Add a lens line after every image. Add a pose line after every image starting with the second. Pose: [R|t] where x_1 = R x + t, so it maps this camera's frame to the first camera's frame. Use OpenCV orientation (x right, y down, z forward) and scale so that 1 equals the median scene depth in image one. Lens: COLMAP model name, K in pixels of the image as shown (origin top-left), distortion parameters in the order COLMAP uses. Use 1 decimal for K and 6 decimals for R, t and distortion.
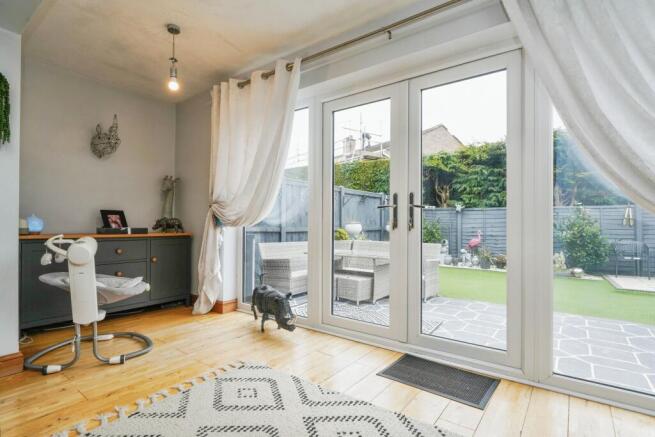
lens RADIAL K [[328.8, 0, 323.7], [0, 328.8, 221.2], [0, 0, 1]] dist [-0.006831, 0.001566]
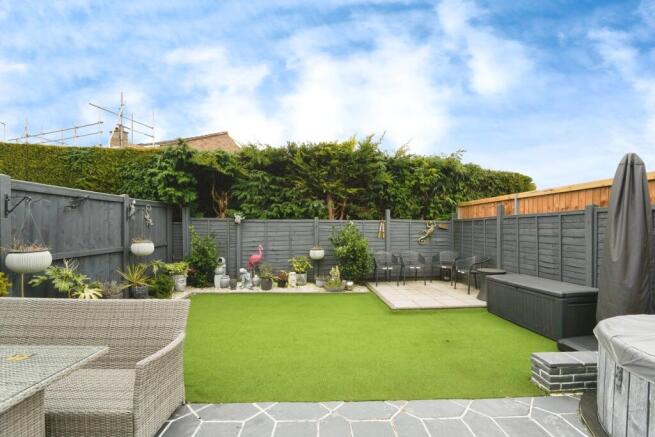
lens RADIAL K [[280.3, 0, 327.4], [0, 280.3, 223.9], [0, 0, 1]] dist [-0.025852, 0.002678]
pose [[0.776953, 0.004859, 0.629540, 0.134821], [-0.005698, 0.999984, -0.000687, -0.028137], [-0.629533, -0.003053, 0.776968, 0.290821]]
